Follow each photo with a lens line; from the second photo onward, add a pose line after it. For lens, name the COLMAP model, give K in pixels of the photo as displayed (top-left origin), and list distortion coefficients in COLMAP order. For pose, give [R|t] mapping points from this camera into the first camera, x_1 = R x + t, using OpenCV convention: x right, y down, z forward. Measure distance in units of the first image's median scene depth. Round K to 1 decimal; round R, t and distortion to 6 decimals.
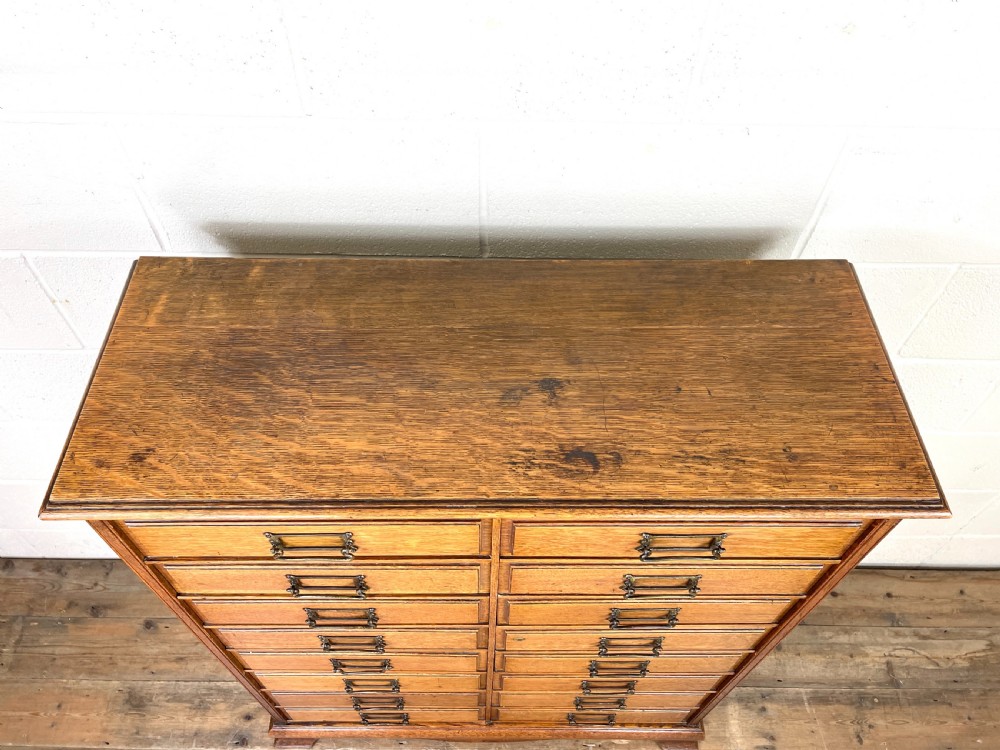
lens RADIAL K [[763.5, 0, 500.5], [0, 763.5, 370.8], [0, 0, 1]] dist [0.076664, -0.105101]
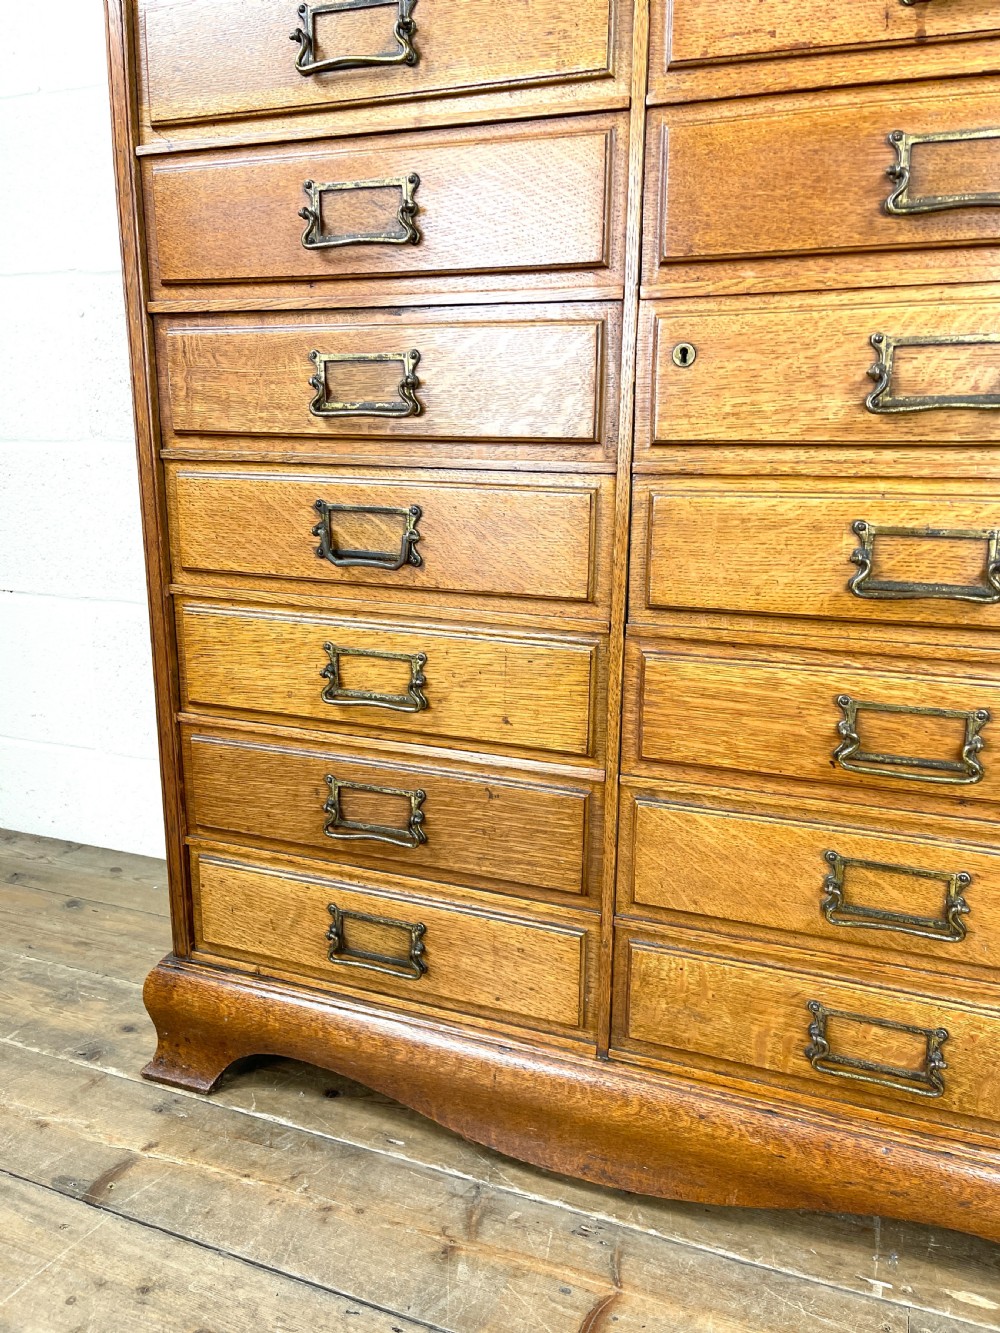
lens RADIAL K [[1017.8, 0, 506.2], [0, 1017.8, 662.3], [0, 0, 1]] dist [0.076664, -0.105101]
pose [[0.932270, 0.066009, -0.355689, 0.217268], [-0.282668, 0.746514, -0.602342, 1.240804], [0.225767, 0.662087, 0.714612, 0.917959]]
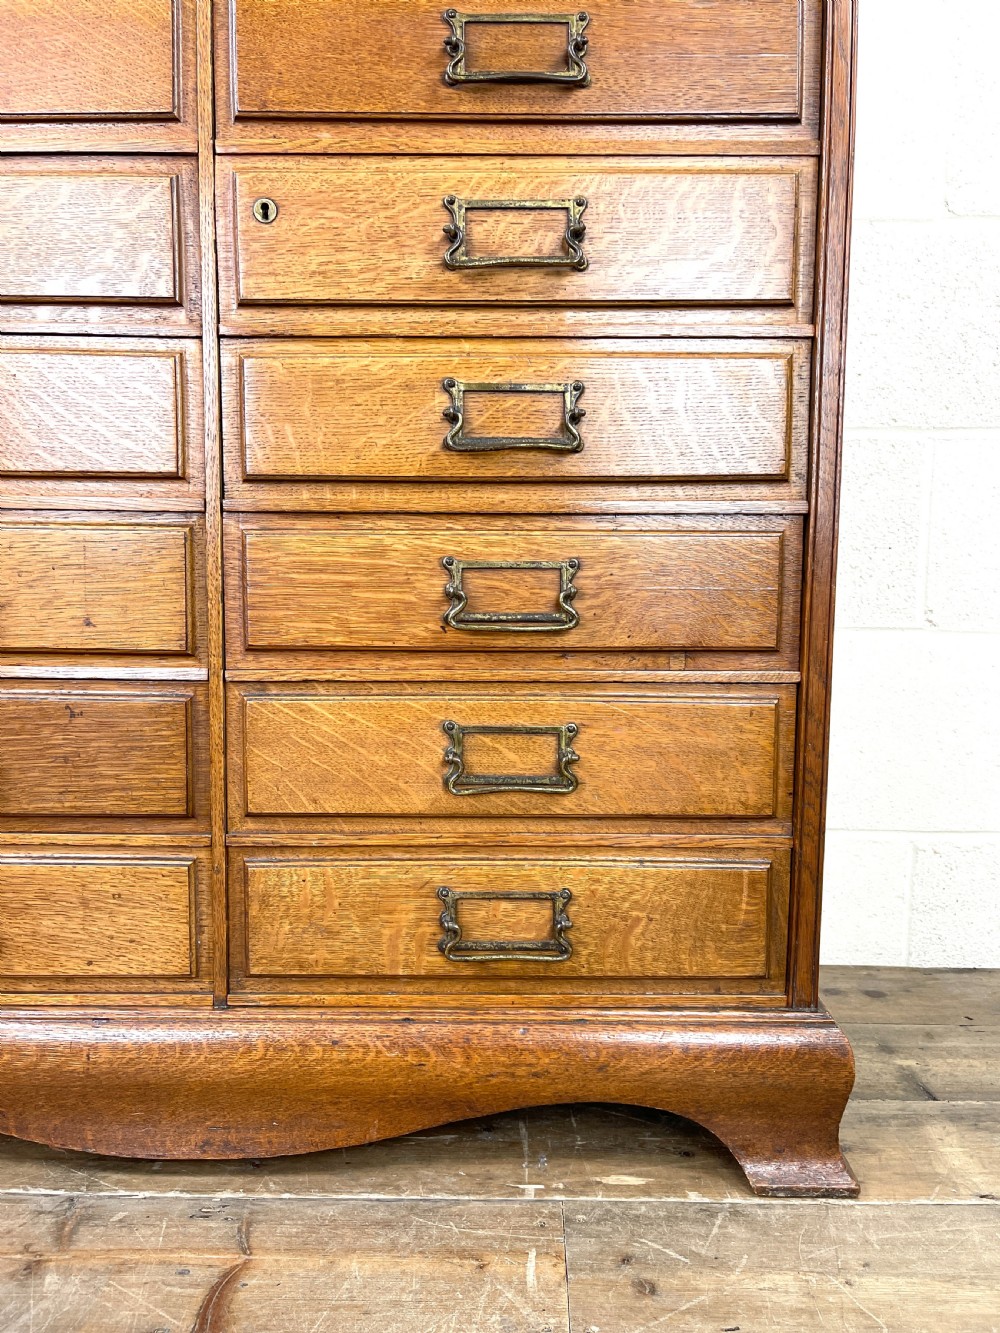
lens RADIAL K [[1017.8, 0, 506.2], [0, 1017.8, 662.3], [0, 0, 1]] dist [0.076664, -0.105101]
pose [[0.999833, -0.016721, -0.007413, 0.230867], [0.005573, 0.664515, -0.747254, 1.366372], [0.017421, 0.747088, 0.664497, 1.114402]]
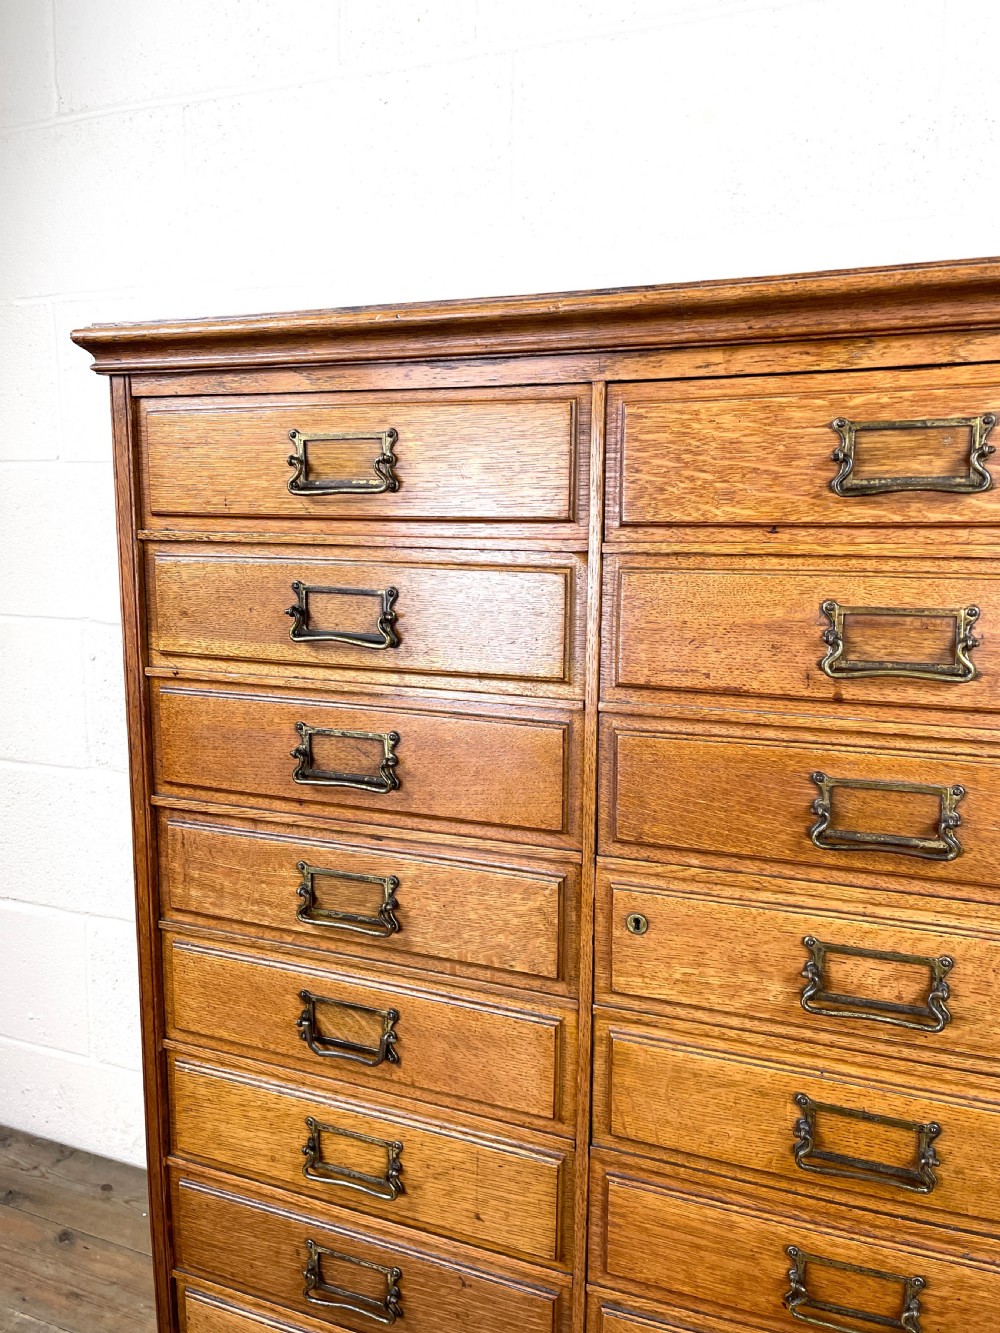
lens RADIAL K [[1017.8, 0, 506.2], [0, 1017.8, 662.3], [0, 0, 1]] dist [0.076664, -0.105101]
pose [[0.931146, 0.037334, -0.362731, 0.253417], [-0.284308, 0.697218, -0.658070, 0.973512], [0.228335, 0.715887, 0.659825, 0.576216]]
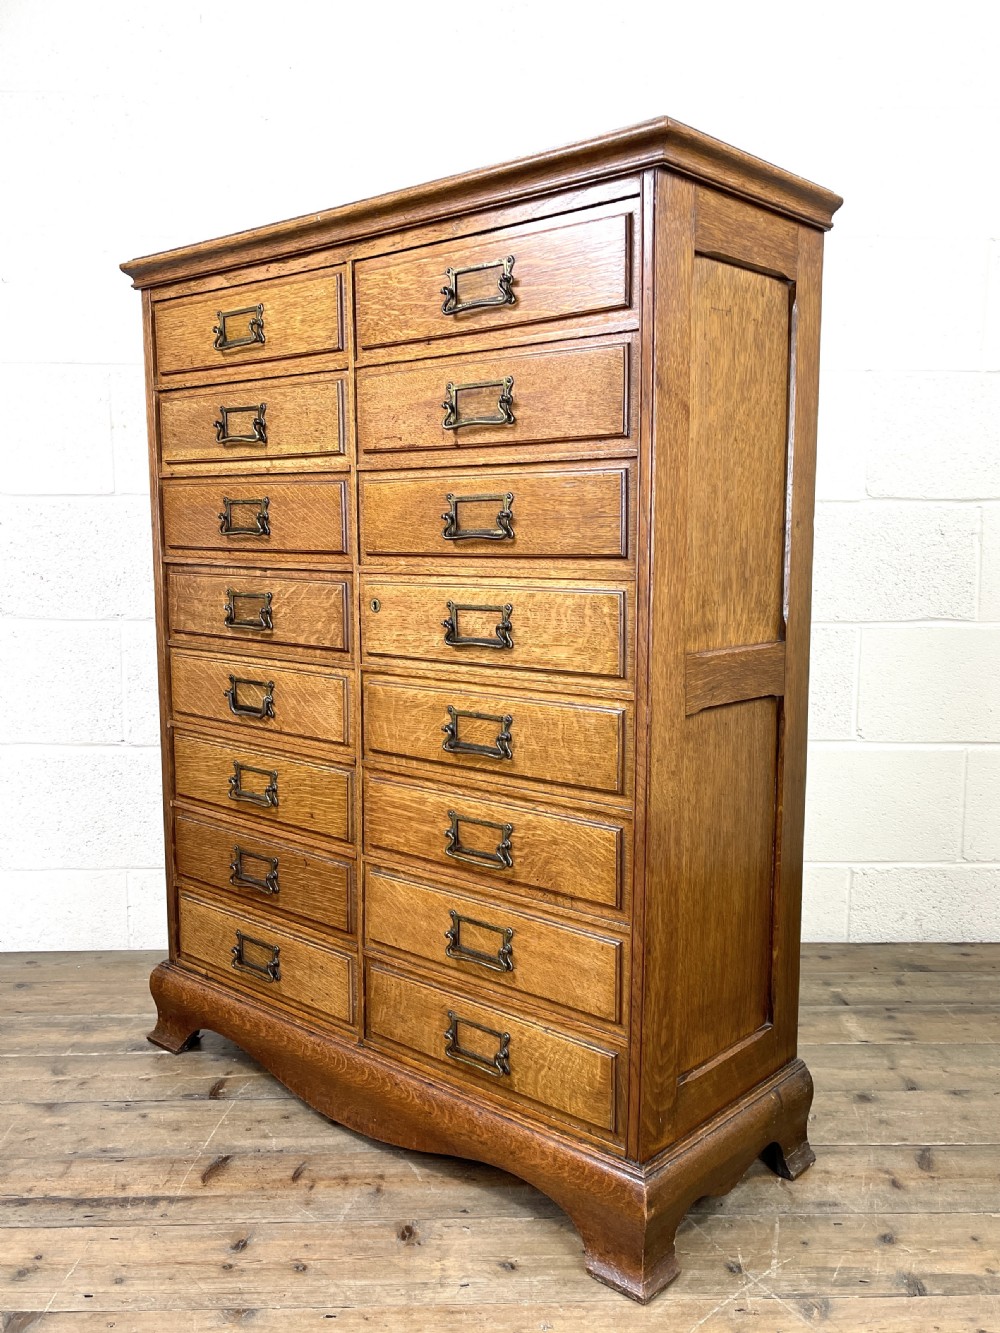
lens RADIAL K [[1183.4, 0, 518.2], [0, 1183.4, 662.8], [0, 0, 1]] dist [0.096964, -0.129666]
pose [[0.749347, 0.053597, -0.660005, 1.326227], [-0.520964, 0.662972, -0.537647, 1.358532], [0.408749, 0.746723, 0.524718, 0.641429]]
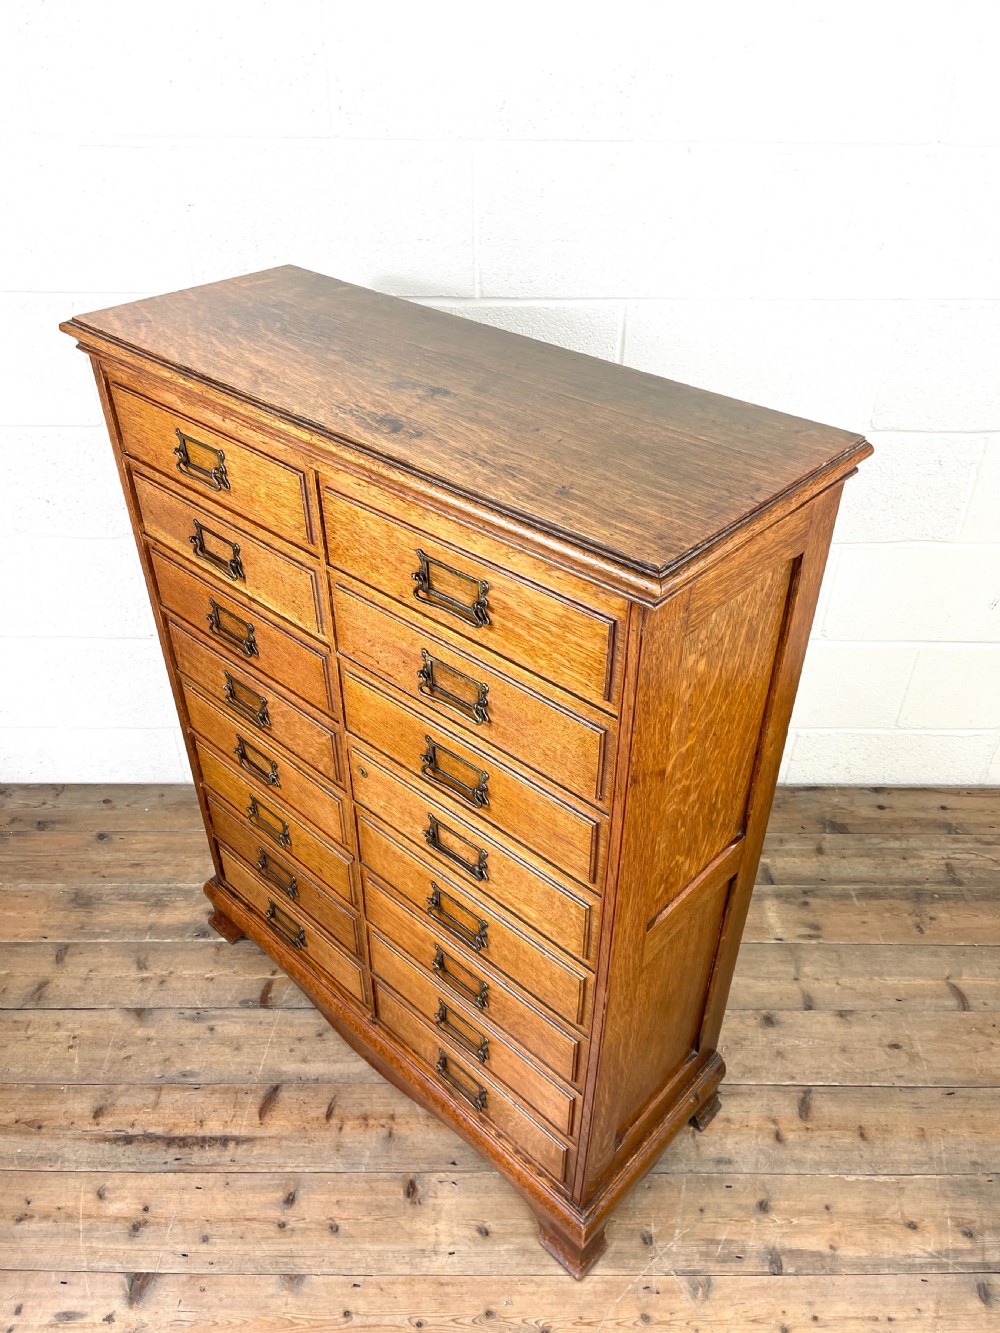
lens RADIAL K [[1017.8, 0, 506.2], [0, 1017.8, 662.3], [0, 0, 1]] dist [0.076664, -0.105101]
pose [[0.731124, 0.386628, -0.562118, 1.009243], [-0.541817, 0.829743, -0.134018, 0.439304], [0.414599, 0.402548, 0.816127, 0.142198]]
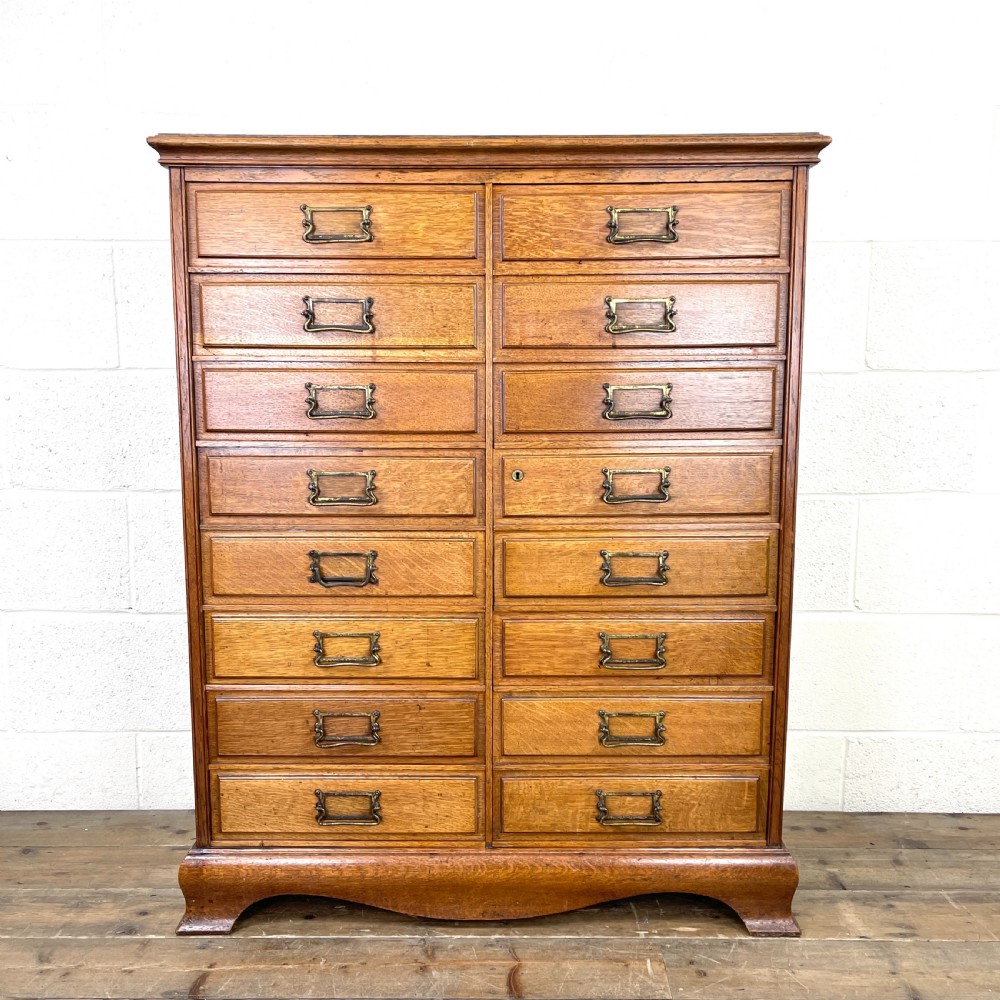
lens RADIAL K [[1046.2, 0, 502.6], [0, 1046.2, 504.5], [0, 0, 1]] dist [0.102614, -0.195078]
pose [[0.999704, -0.024002, -0.003918, 0.012865], [0.014051, 0.701557, -0.712475, 1.813949], [0.019849, 0.712209, 0.701687, 0.159709]]
